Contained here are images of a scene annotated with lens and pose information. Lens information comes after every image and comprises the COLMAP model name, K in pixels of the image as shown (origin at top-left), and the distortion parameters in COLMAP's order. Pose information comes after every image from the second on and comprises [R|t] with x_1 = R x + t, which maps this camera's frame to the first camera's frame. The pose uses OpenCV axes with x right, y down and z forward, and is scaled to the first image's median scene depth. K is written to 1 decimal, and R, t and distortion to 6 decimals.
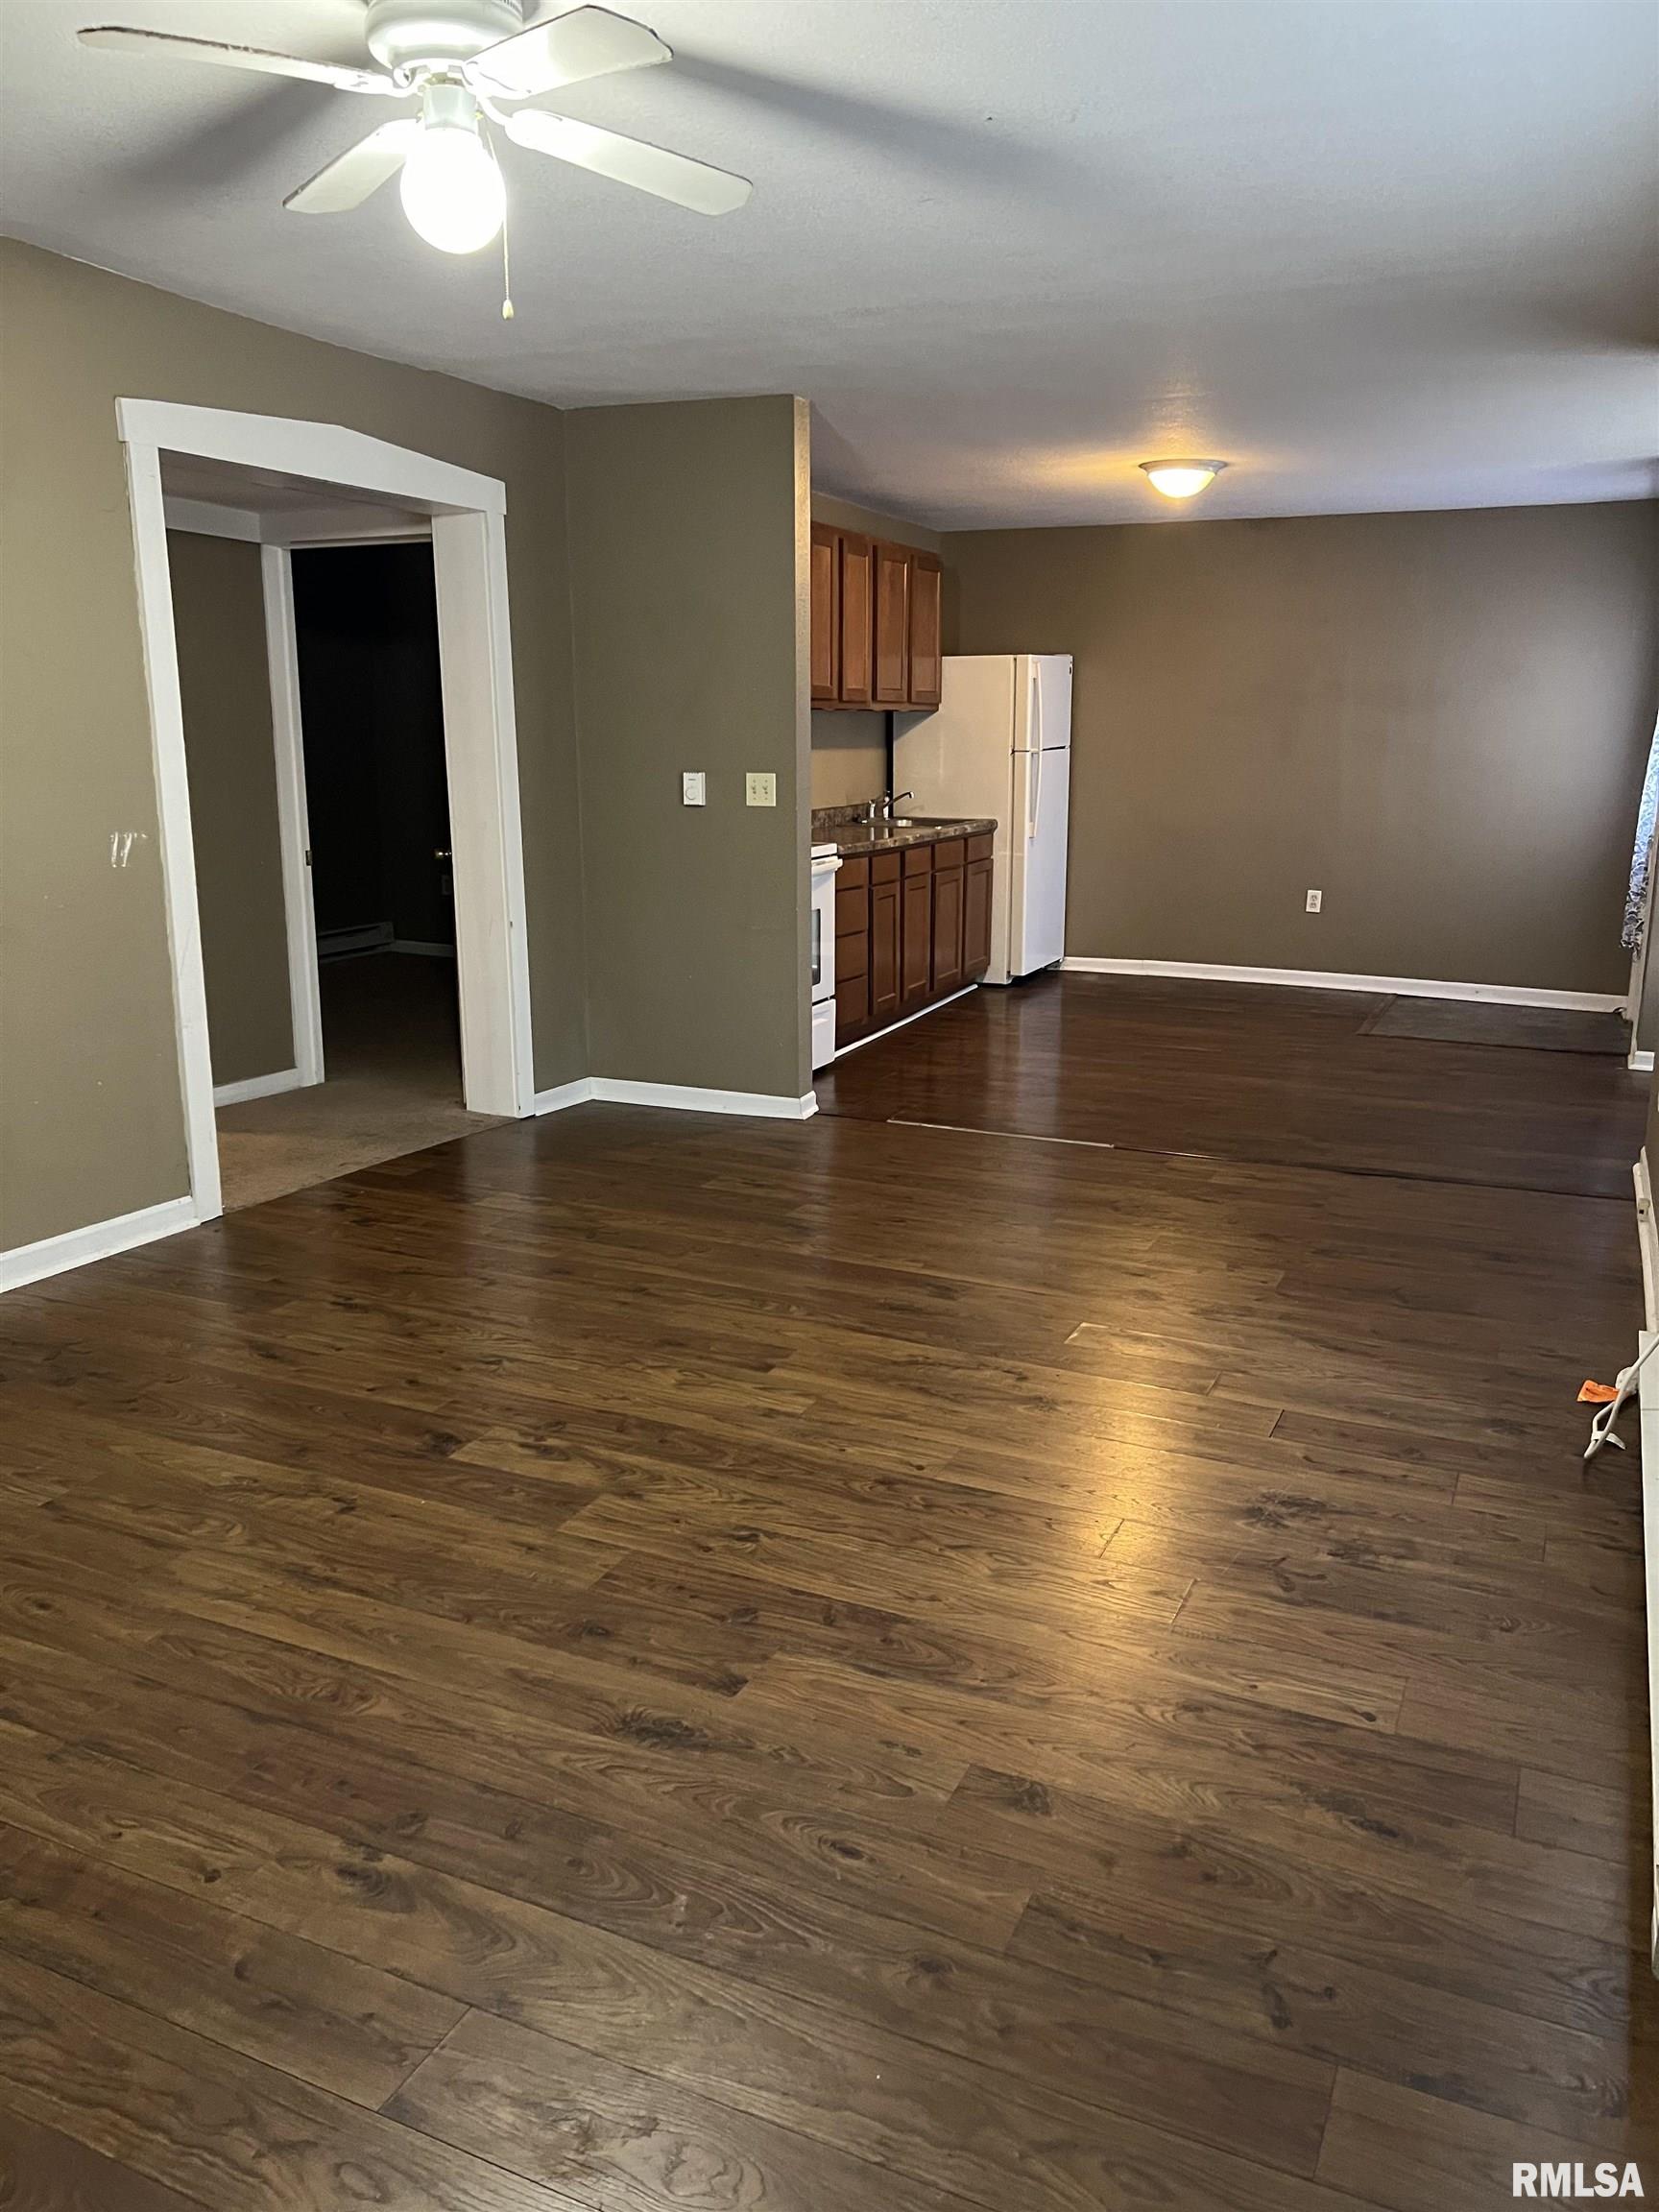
lens RADIAL K [[1612.7, 0, 829.5], [0, 1612.7, 1106.0], [0, 0, 1]] dist [0.084992, -0.158517]
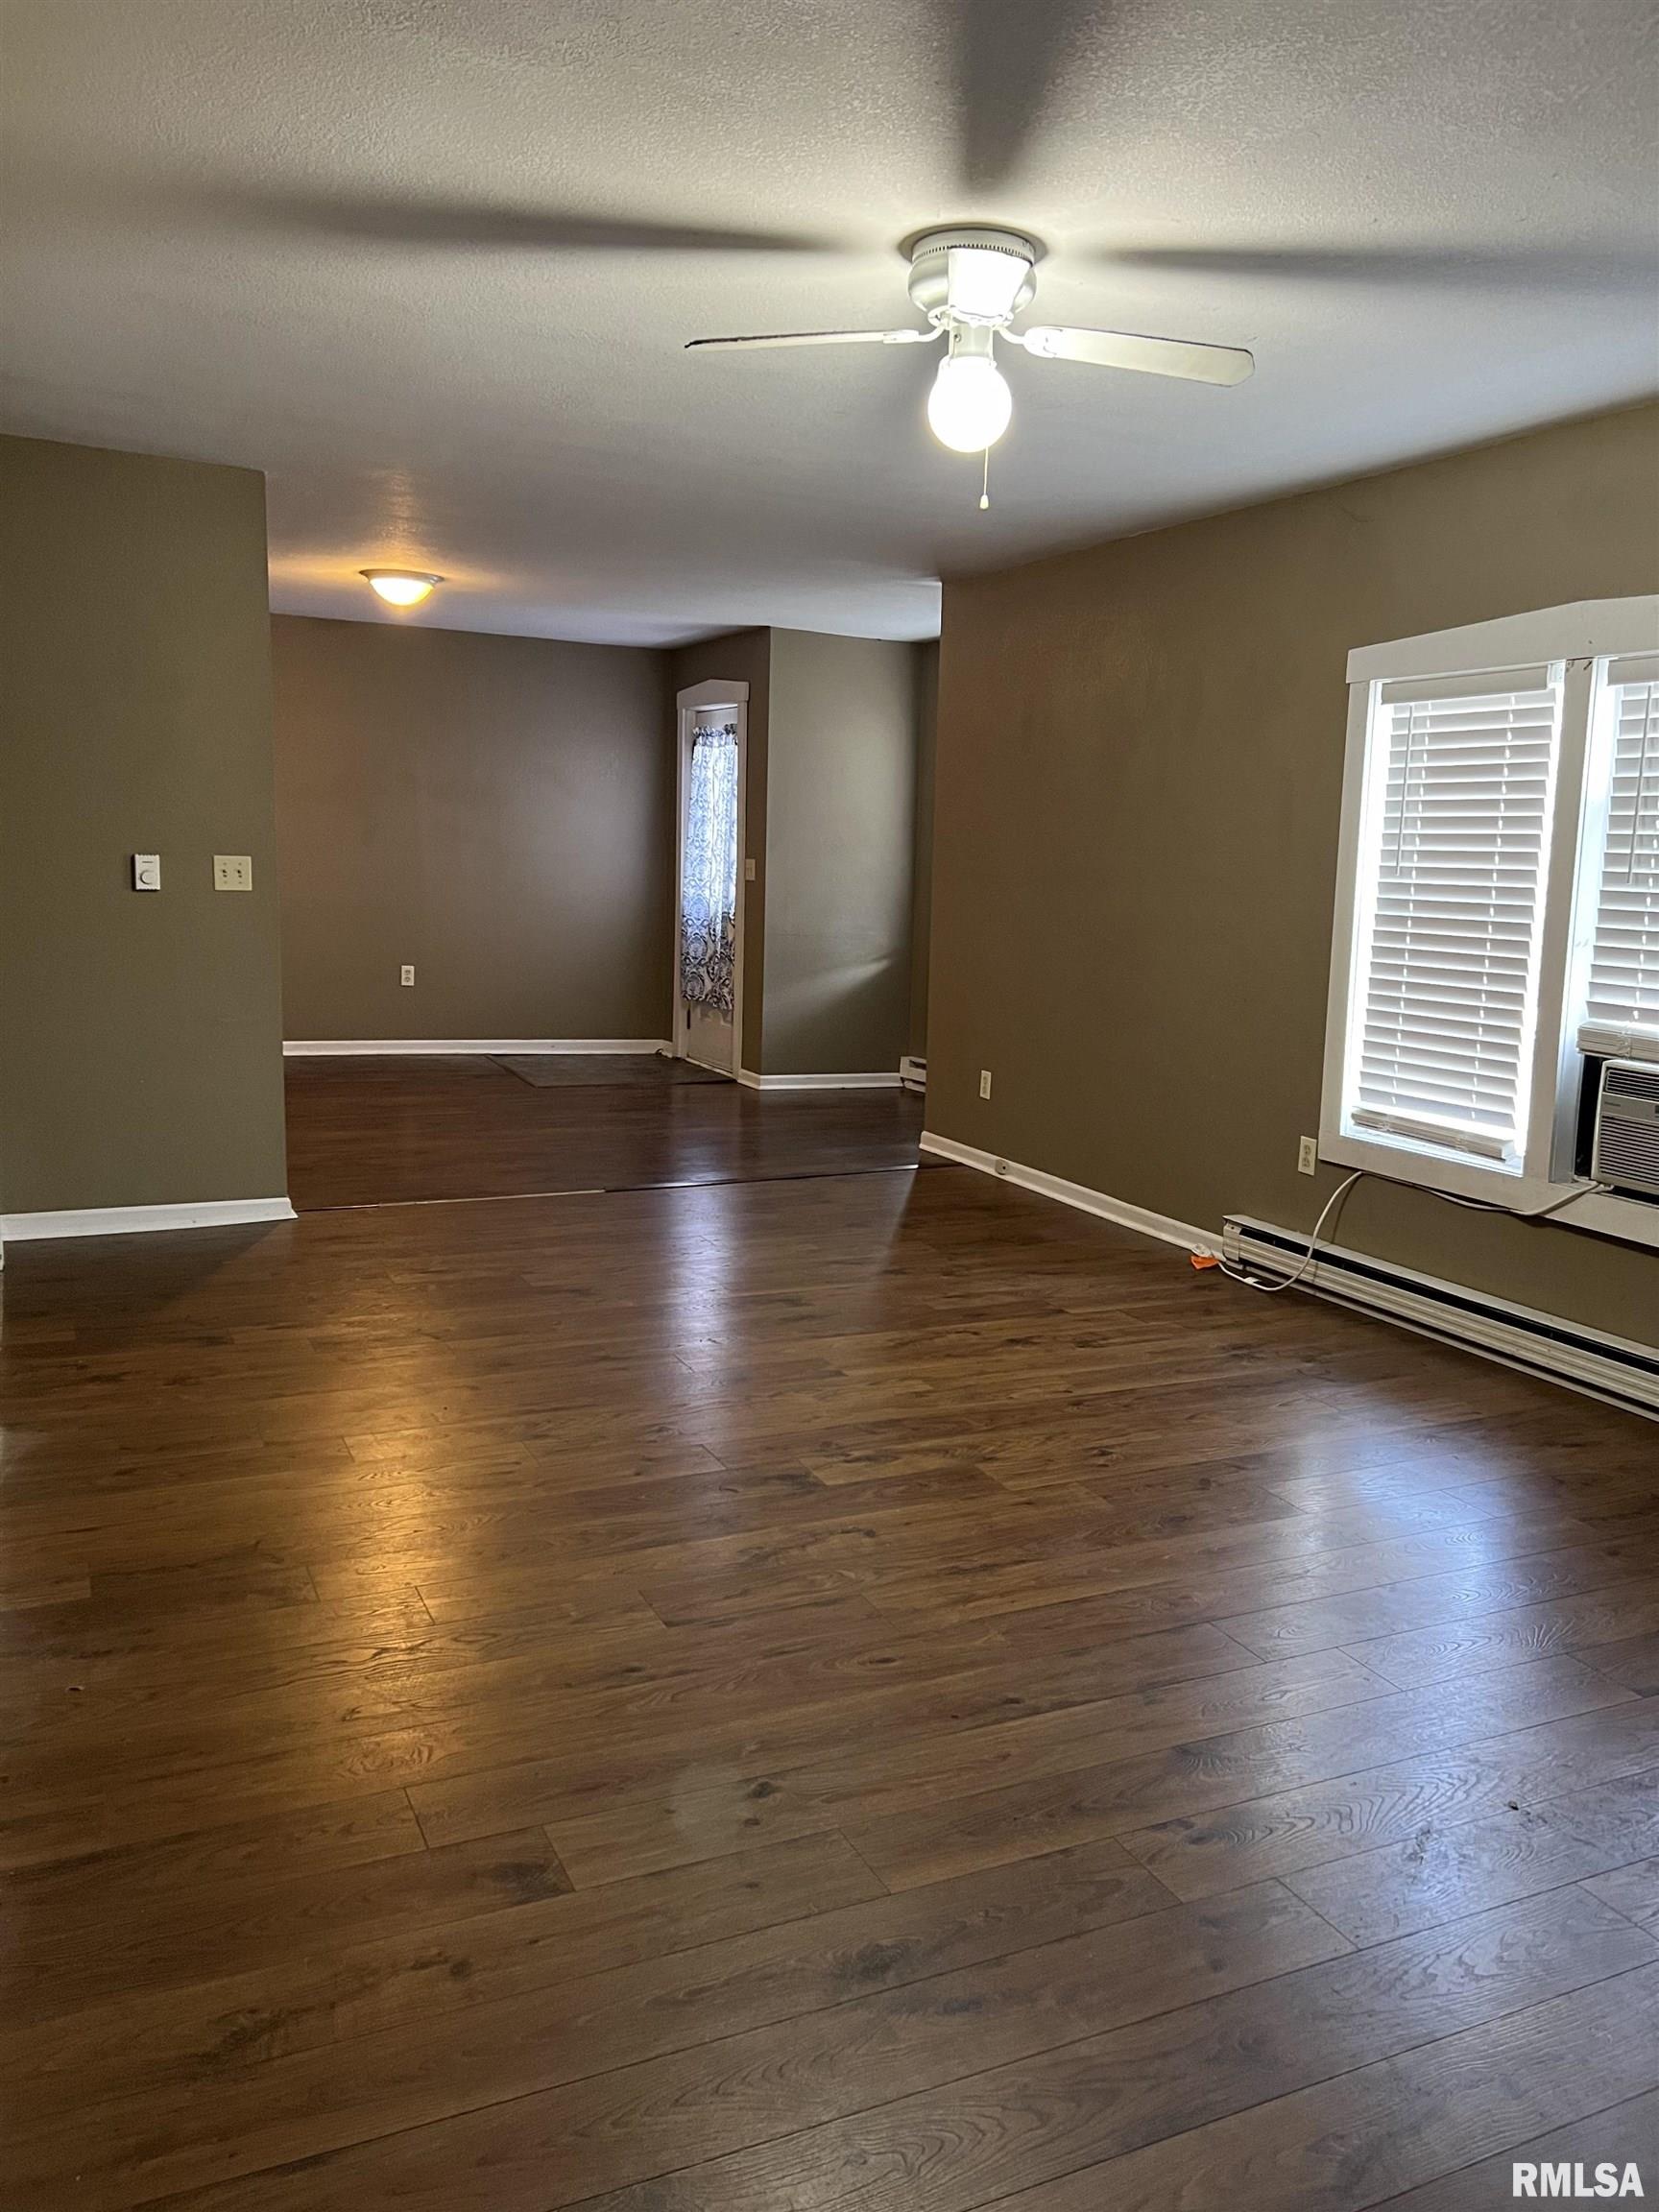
lens RADIAL K [[1612.7, 0, 829.5], [0, 1612.7, 1106.0], [0, 0, 1]] dist [0.084992, -0.158517]
pose [[0.649601, -0.105642, 0.752900, -0.449544], [0.140993, 0.989860, 0.017242, -0.024555], [-0.747087, 0.094953, 0.657909, 0.111013]]
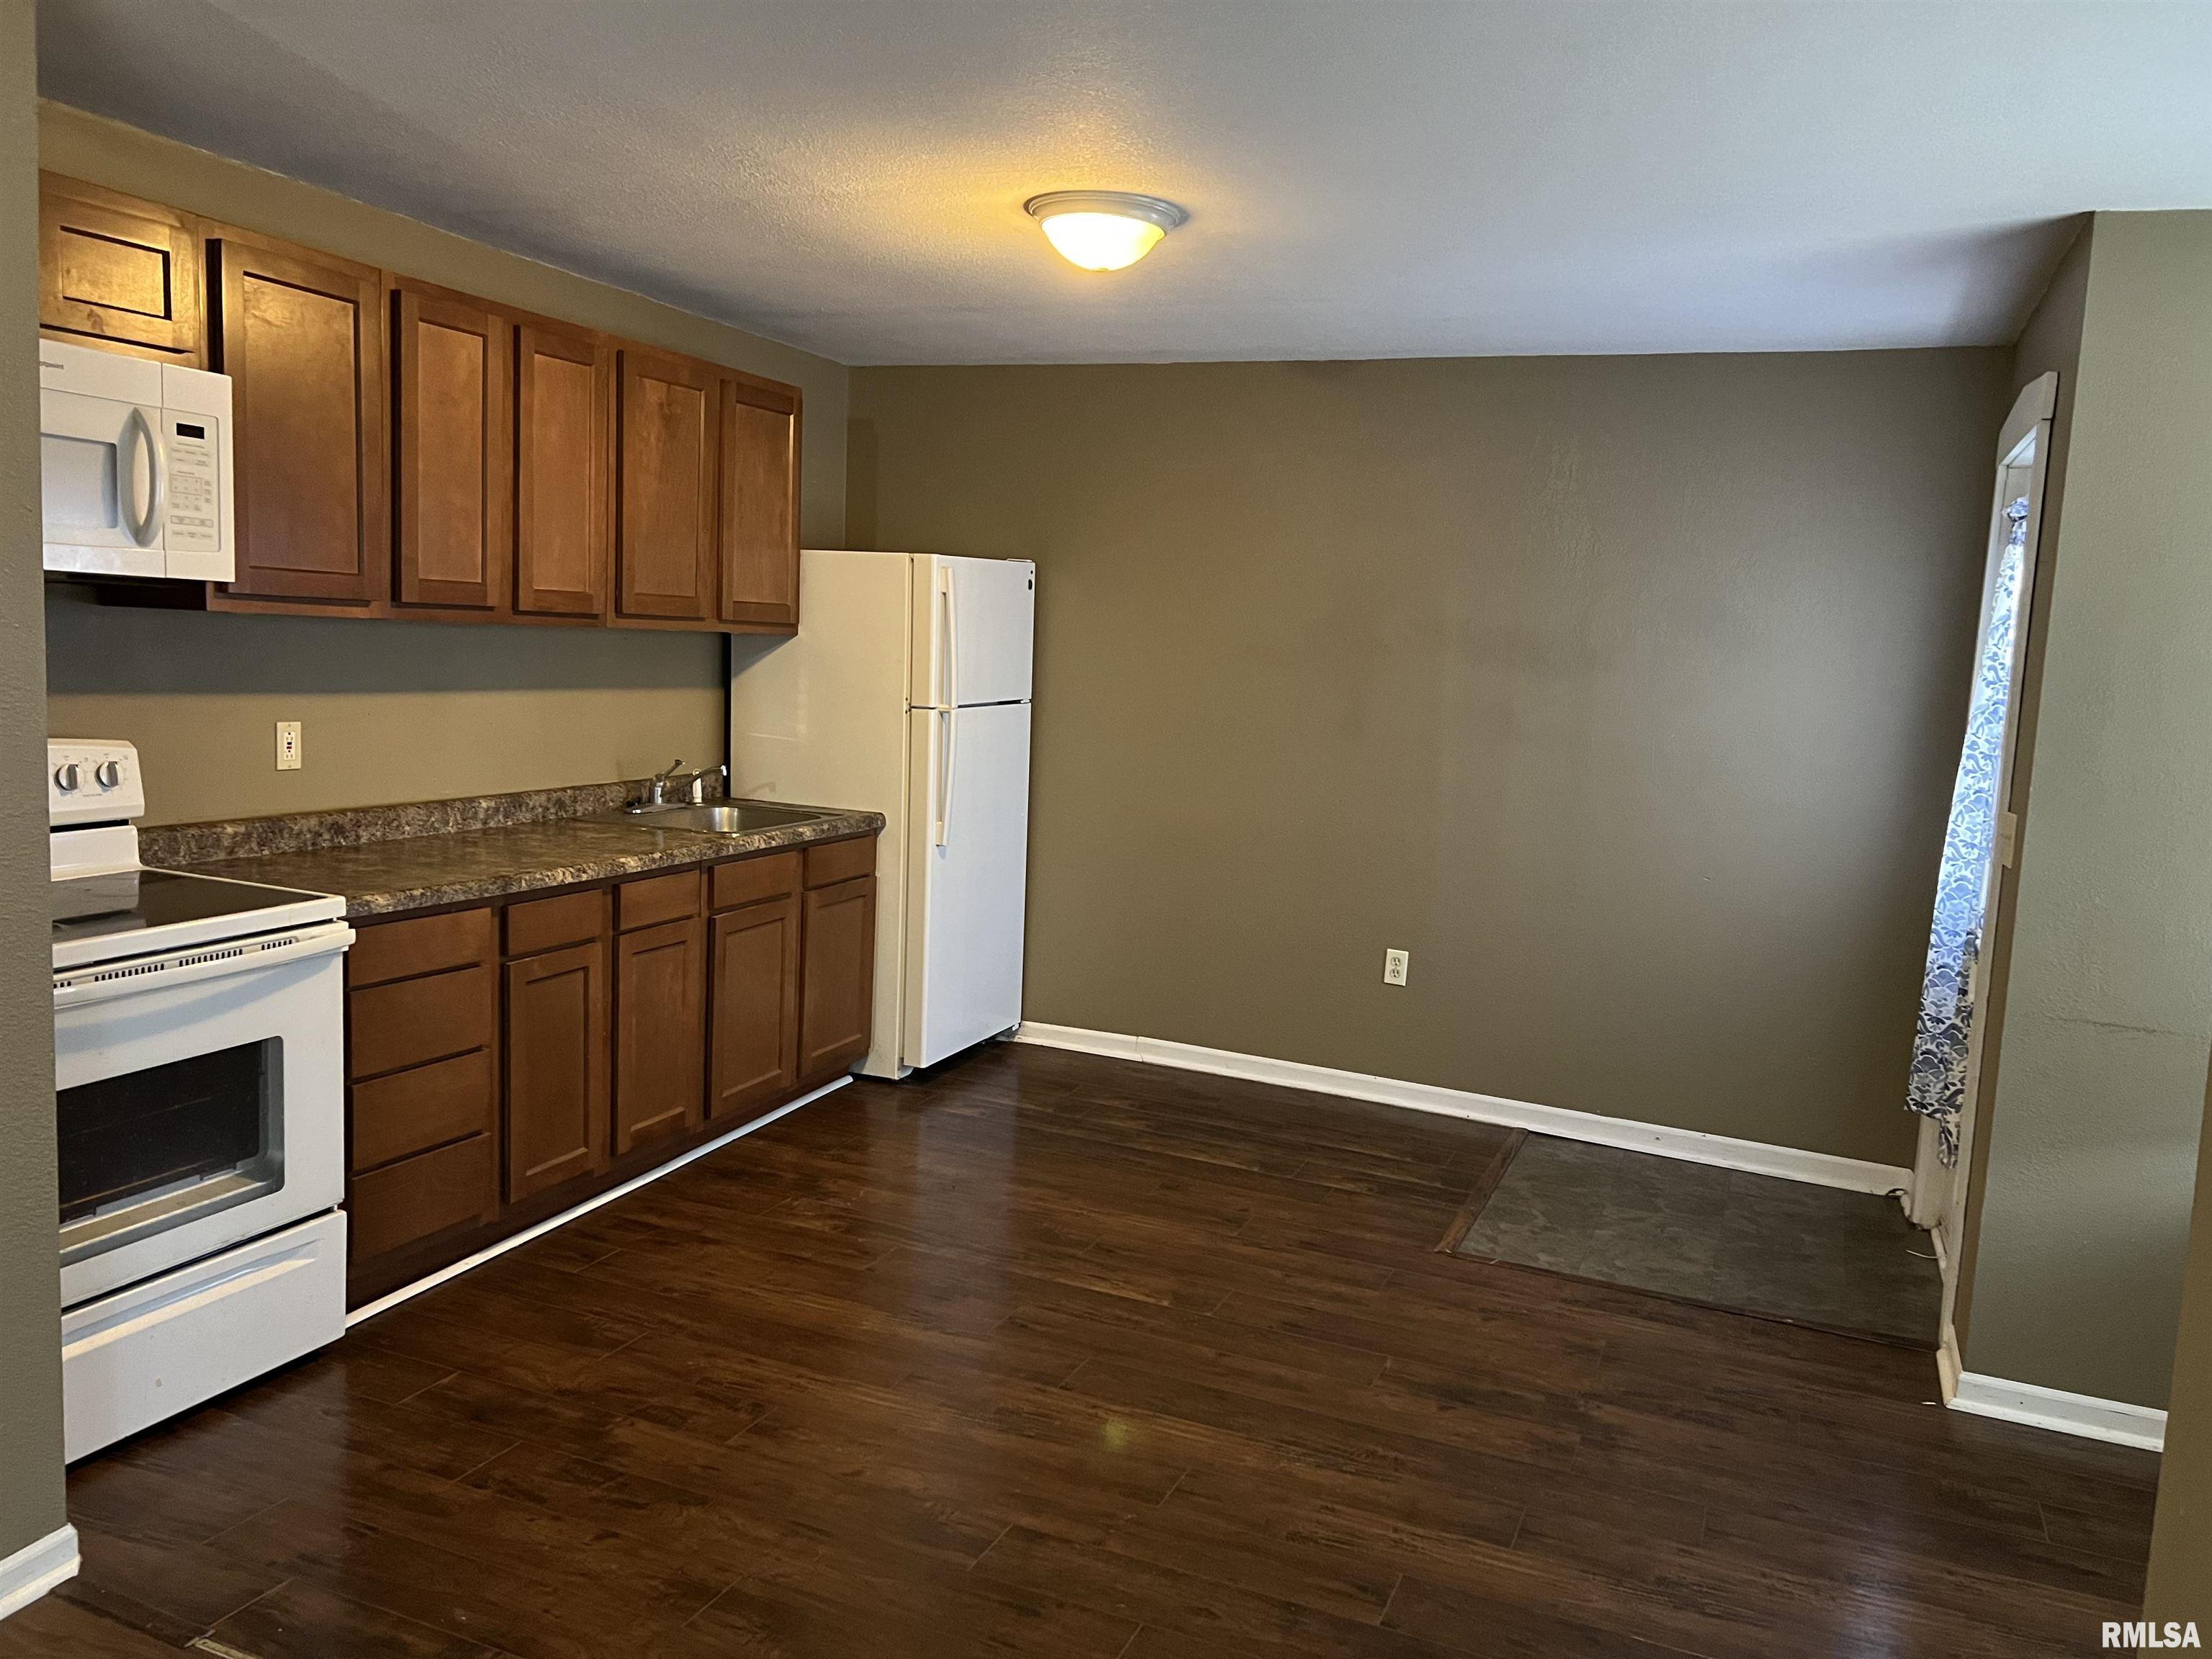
lens RADIAL K [[1656.6, 0, 1106.0], [0, 1656.6, 829.5], [0, 0, 1]] dist [0.084534, -0.001542]
pose [[0.998230, 0.042010, 0.042098, 0.208076], [-0.036905, 0.992627, -0.115452, -0.132018], [-0.046638, 0.113694, 0.992421, 0.486730]]
